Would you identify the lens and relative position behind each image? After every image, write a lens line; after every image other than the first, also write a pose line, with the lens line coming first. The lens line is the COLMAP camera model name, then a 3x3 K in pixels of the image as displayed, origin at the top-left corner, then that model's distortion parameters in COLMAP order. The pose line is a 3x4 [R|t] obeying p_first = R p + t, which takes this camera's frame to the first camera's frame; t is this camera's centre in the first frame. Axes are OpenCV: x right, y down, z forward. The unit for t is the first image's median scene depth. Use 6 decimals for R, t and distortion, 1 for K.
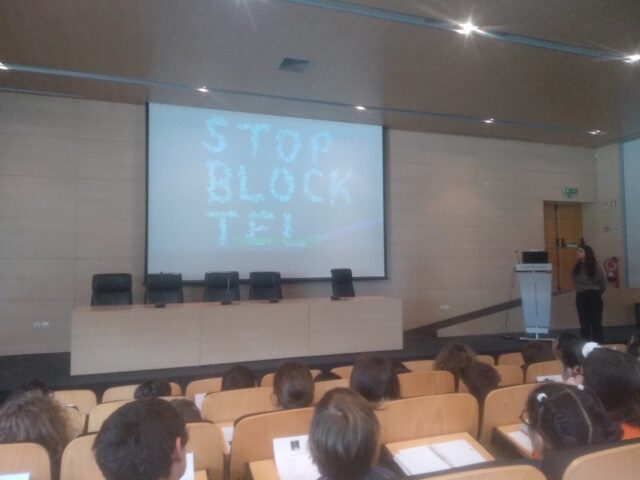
lens RADIAL K [[504.5, 0, 318.2], [0, 504.5, 241.0], [0, 0, 1]] dist [0.023435, -0.013274]
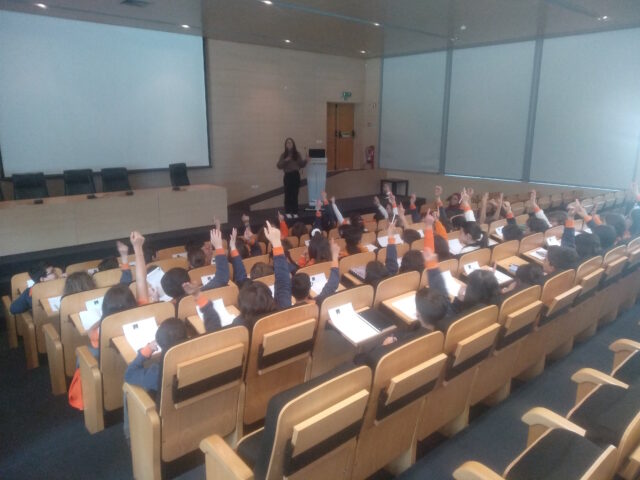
lens RADIAL K [[504.5, 0, 326.5], [0, 504.5, 245.2], [0, 0, 1]] dist [0.023435, -0.013274]
pose [[0.922894, -0.075258, 0.377629, -0.092419], [-0.035858, 0.959655, 0.278886, -0.103671], [-0.383381, -0.270923, 0.882961, -0.297442]]
